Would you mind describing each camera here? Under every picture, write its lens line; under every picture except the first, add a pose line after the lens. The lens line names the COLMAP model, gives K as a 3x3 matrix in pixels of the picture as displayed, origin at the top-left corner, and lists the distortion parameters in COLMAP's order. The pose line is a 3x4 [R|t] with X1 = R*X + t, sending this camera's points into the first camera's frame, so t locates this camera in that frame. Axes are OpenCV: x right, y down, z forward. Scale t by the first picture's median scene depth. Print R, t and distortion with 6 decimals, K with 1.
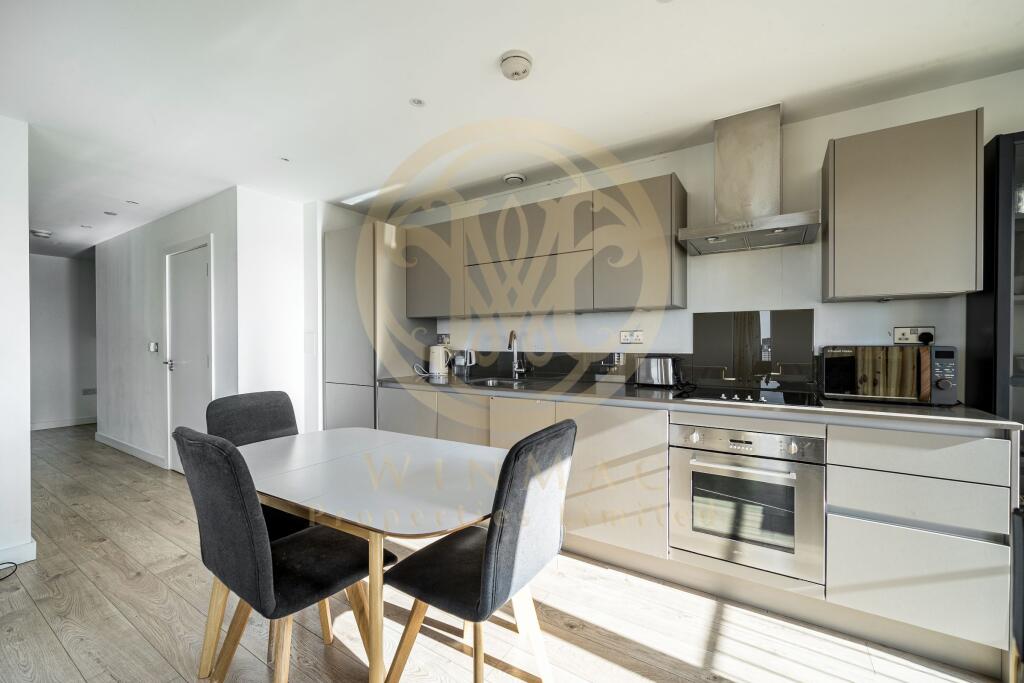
lens RADIAL K [[413.5, 0, 512.5], [0, 413.5, 343.2], [0, 0, 1]] dist [0.002132, 0.000661]
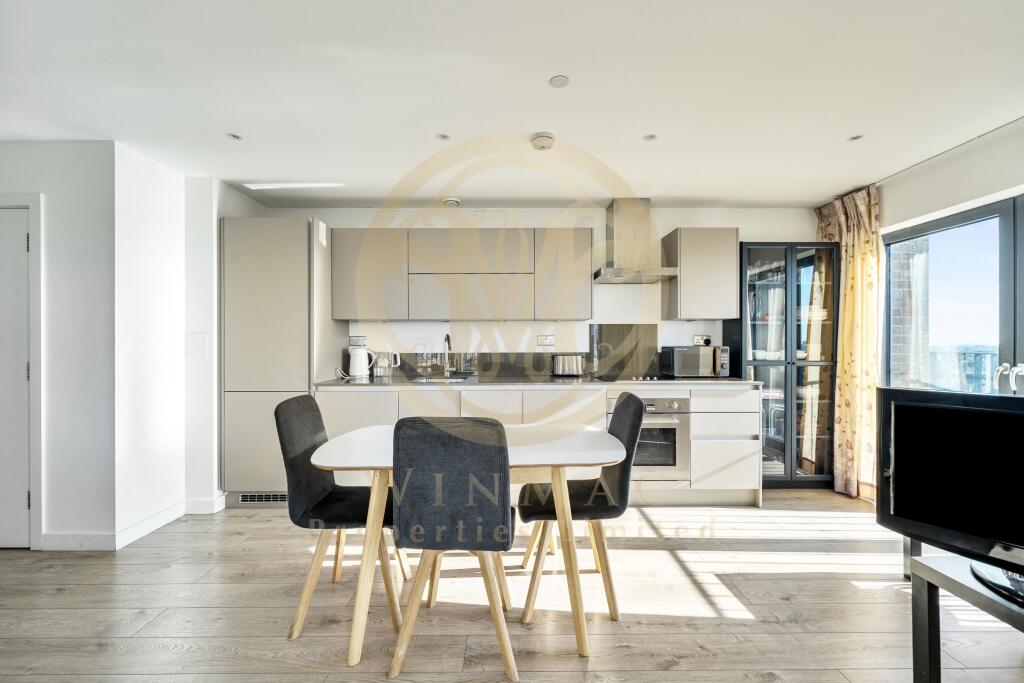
lens RADIAL K [[413.5, 0, 511.8], [0, 413.5, 342.2], [0, 0, 1]] dist [0.002132, 0.000661]
pose [[0.841974, 0.001496, 0.539516, -0.573699], [0.002794, 0.999971, -0.007134, 0.000317], [-0.539511, 0.007514, 0.841945, -0.059985]]
